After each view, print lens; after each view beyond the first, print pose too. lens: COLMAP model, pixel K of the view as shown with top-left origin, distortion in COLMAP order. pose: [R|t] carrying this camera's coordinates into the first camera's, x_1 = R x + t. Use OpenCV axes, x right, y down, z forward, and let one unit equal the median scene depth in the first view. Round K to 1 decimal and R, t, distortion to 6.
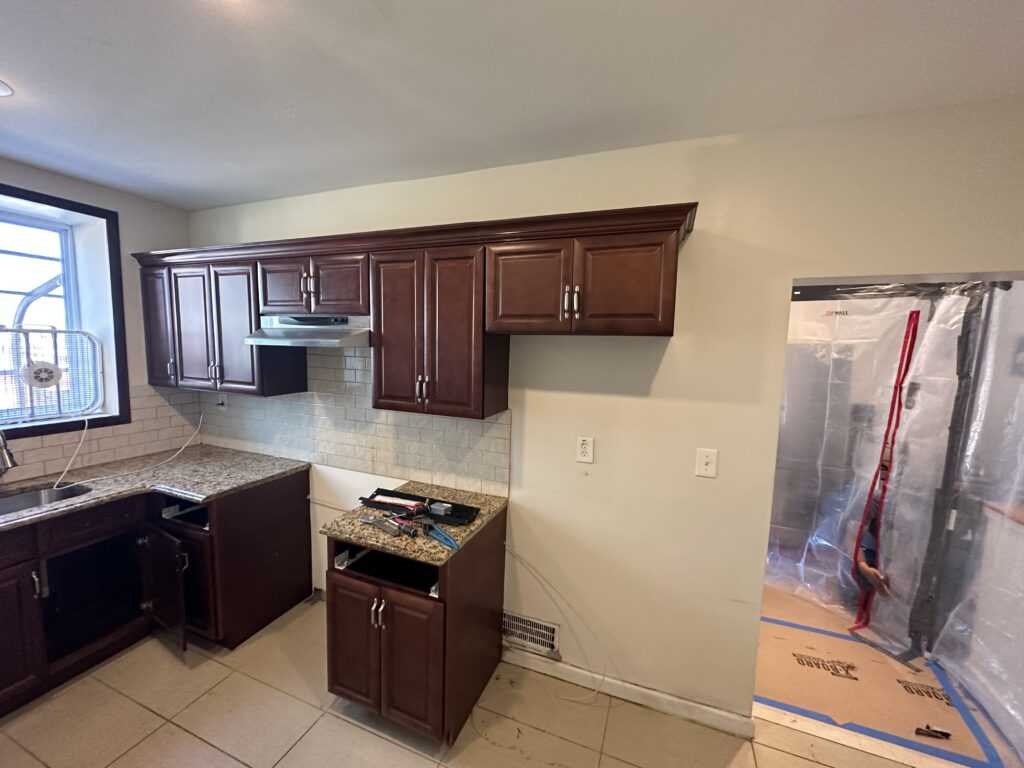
lens RADIAL K [[405.7, 0, 512.0], [0, 405.7, 384.0], [0, 0, 1]] dist [-0.002652, -0.000089]
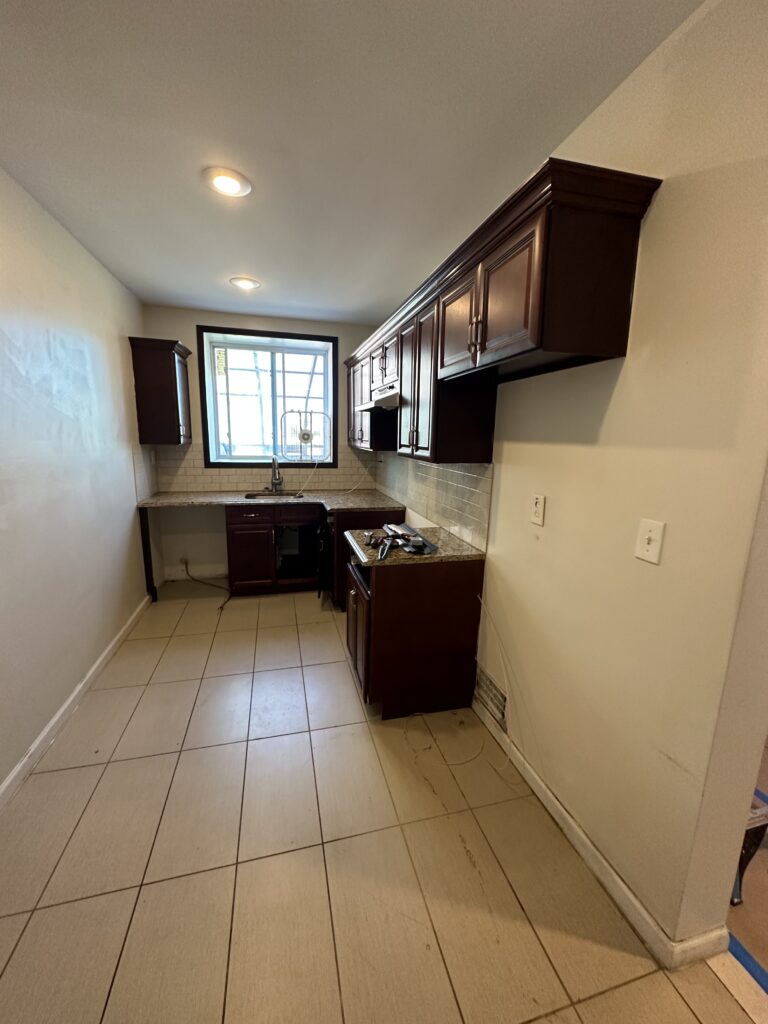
lens RADIAL K [[405.7, 0, 384.0], [0, 405.7, 512.0], [0, 0, 1]] dist [-0.002652, -0.000089]
pose [[0.592298, 0.139938, -0.793473, 0.624503], [-0.086673, 0.990153, 0.109927, 0.092998], [0.801043, 0.003663, 0.598595, 0.200684]]
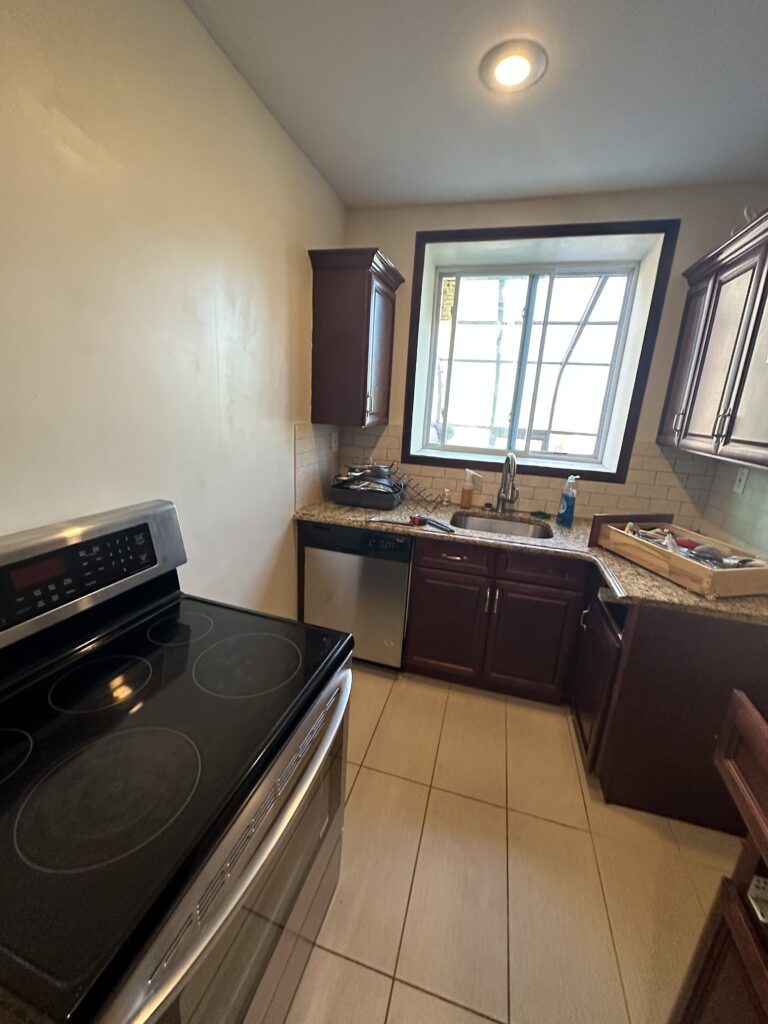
lens RADIAL K [[409.3, 0, 383.4], [0, 409.3, 510.3], [0, 0, 1]] dist [-0.001003, -0.000067]
pose [[0.096306, 0.235391, -0.967117, -0.142191], [-0.149544, 0.964027, 0.219747, 0.042670], [0.984054, 0.123463, 0.128043, 0.462187]]
